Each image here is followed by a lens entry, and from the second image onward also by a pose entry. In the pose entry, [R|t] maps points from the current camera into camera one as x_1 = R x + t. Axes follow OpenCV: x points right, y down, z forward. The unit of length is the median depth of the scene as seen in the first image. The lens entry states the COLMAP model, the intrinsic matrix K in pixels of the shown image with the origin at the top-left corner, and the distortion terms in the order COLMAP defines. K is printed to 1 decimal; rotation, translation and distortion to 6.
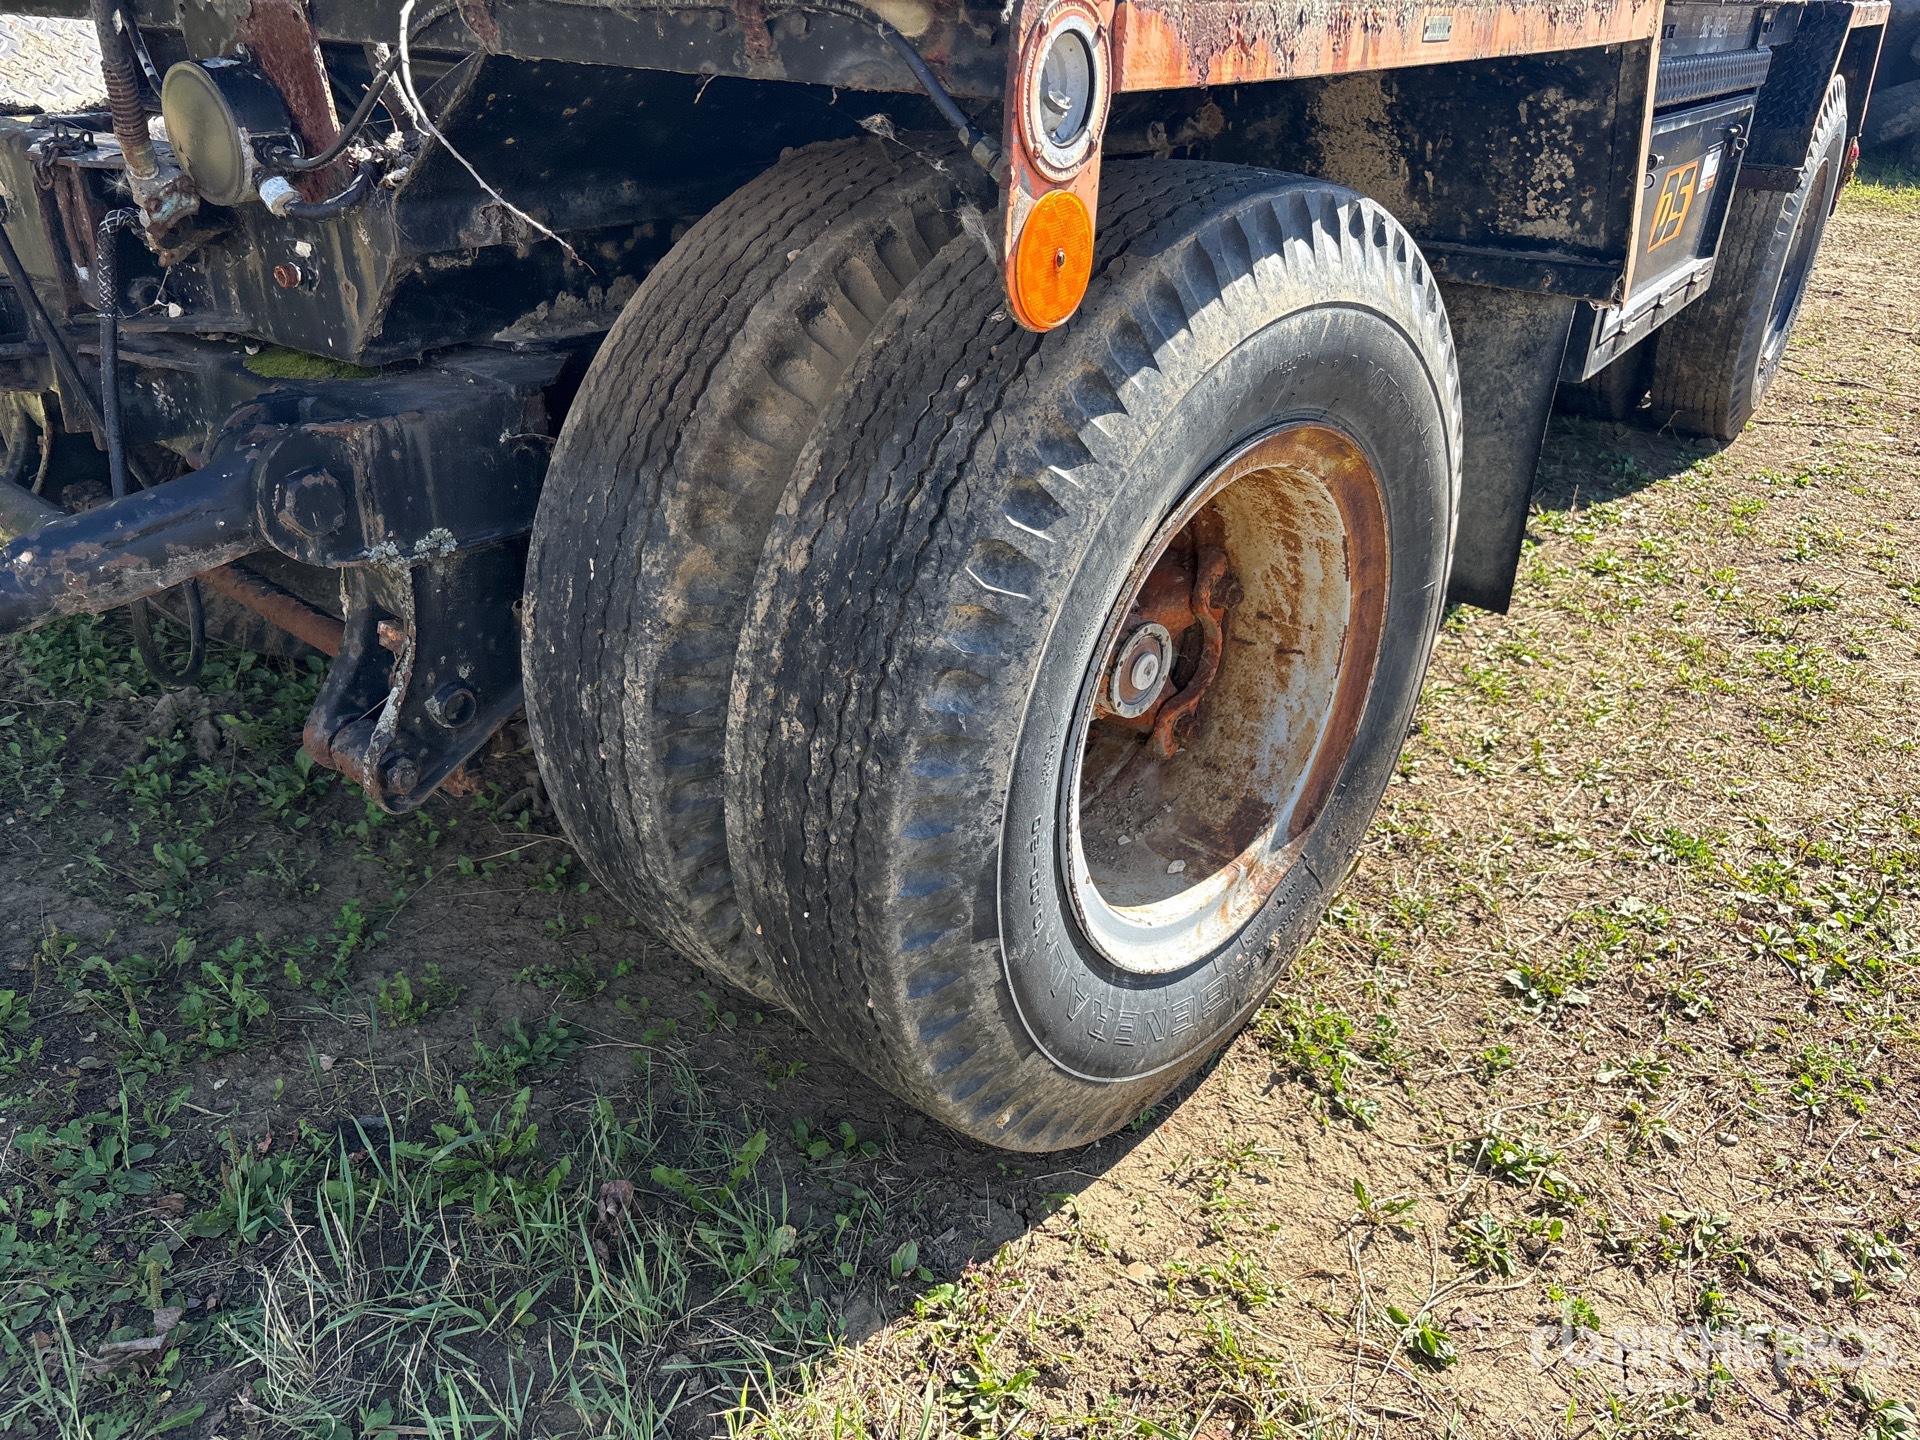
lens RADIAL K [[1529.6, 0, 951.3], [0, 1529.6, 704.0], [0, 0, 1]] dist [0.024447, 0.002383]
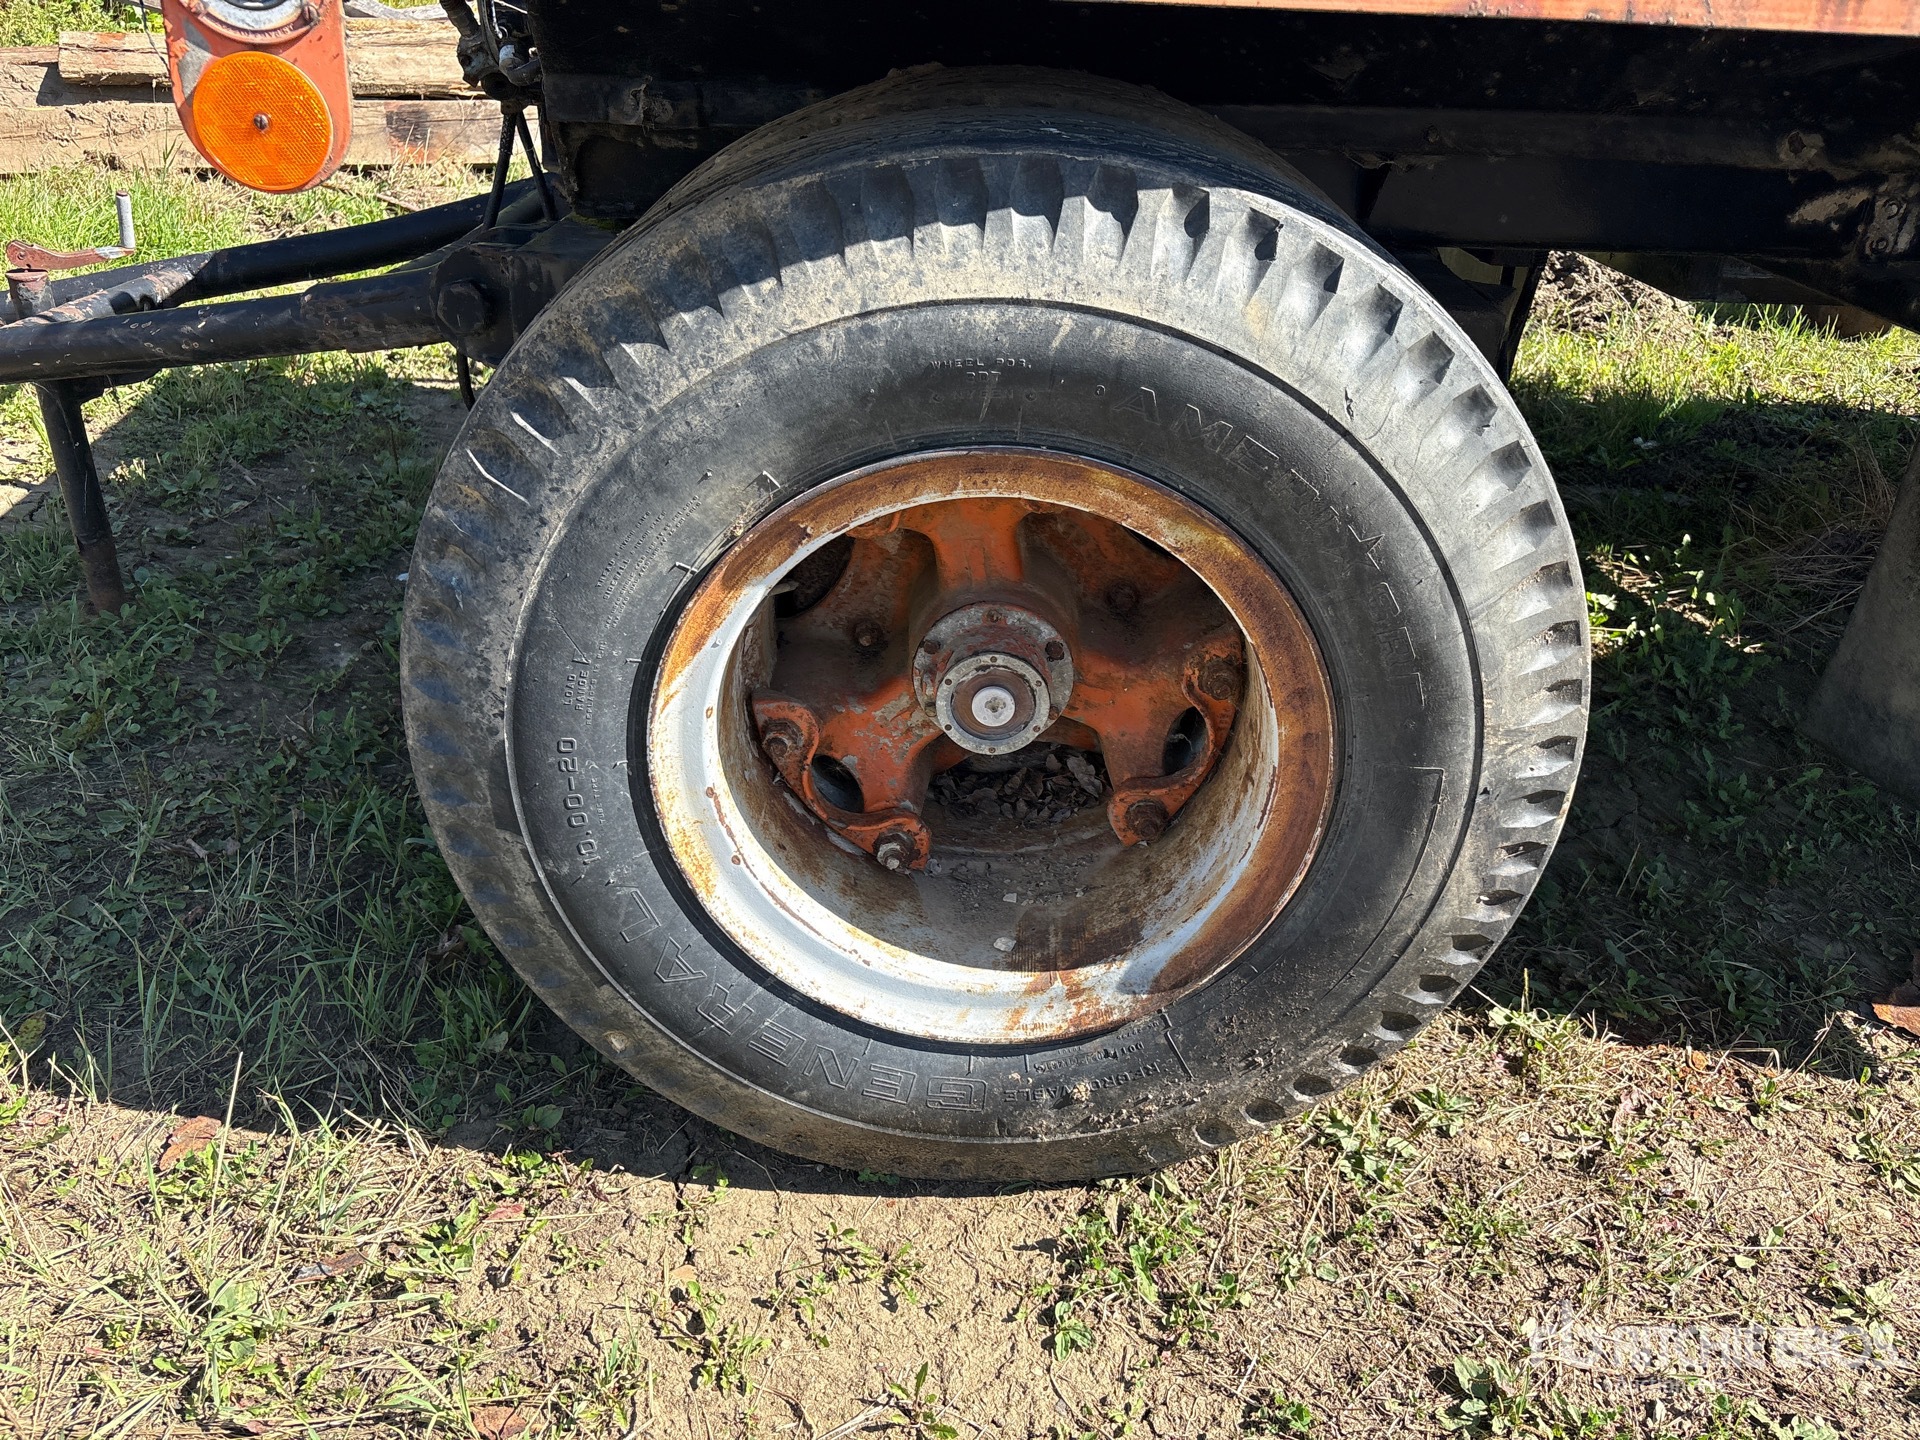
lens RADIAL K [[1529.6, 0, 951.3], [0, 1529.6, 704.0], [0, 0, 1]] dist [0.024447, 0.002383]
pose [[0.645253, 0.365037, -0.671116, 0.763885], [-0.358772, 0.920355, 0.155658, -0.164122], [0.674486, 0.140339, 0.724826, 0.395516]]
